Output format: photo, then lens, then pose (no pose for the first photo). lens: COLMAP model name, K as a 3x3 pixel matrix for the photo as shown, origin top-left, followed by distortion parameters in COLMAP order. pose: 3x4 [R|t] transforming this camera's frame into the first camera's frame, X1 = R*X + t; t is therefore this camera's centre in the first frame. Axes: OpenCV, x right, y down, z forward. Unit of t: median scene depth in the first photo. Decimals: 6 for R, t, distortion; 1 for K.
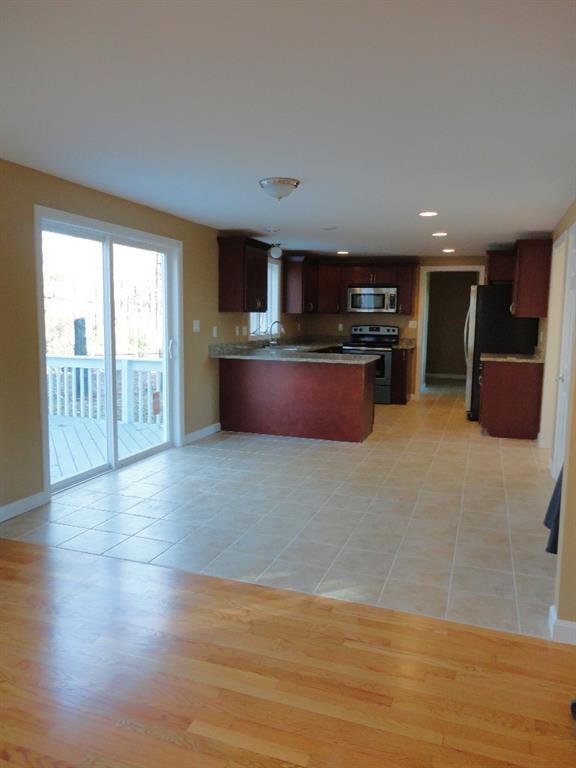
lens RADIAL K [[576.3, 0, 288.0], [0, 576.3, 384.0], [0, 0, 1]] dist [0.010303, 0.001195]
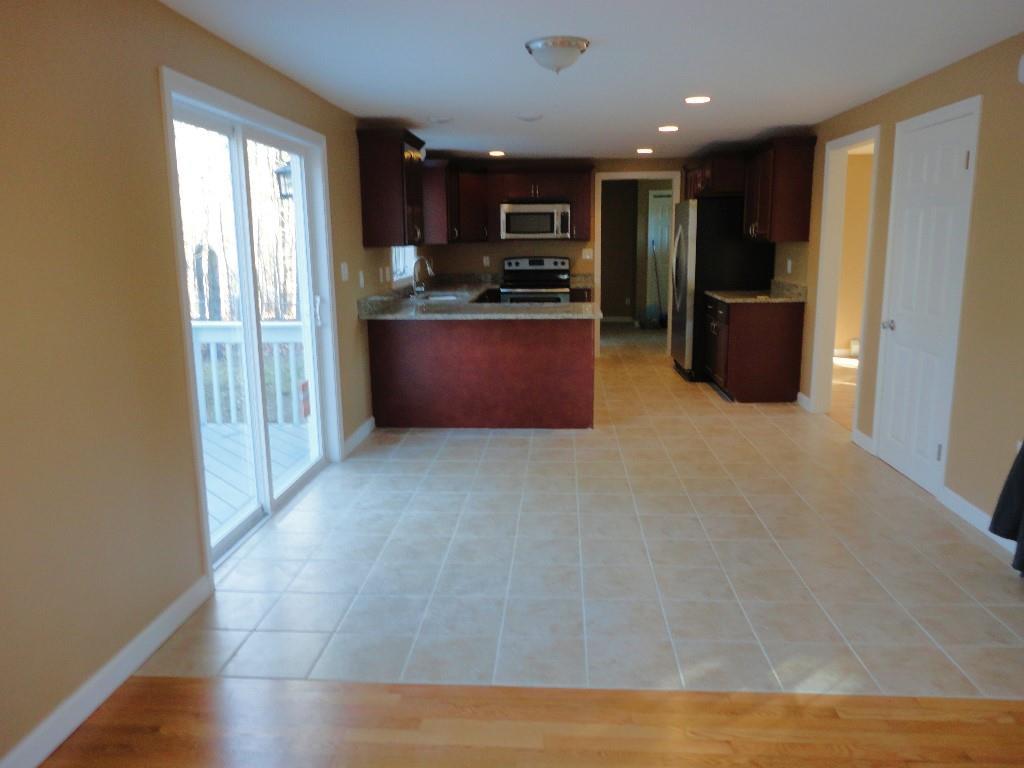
lens RADIAL K [[768.4, 0, 512.0], [0, 768.4, 384.0], [0, 0, 1]] dist [0.010303, 0.001195]
pose [[0.960199, -0.078845, 0.267958, -0.203356], [0.059493, 0.995050, 0.079599, -0.031520], [-0.272908, -0.060489, 0.960137, 0.117373]]
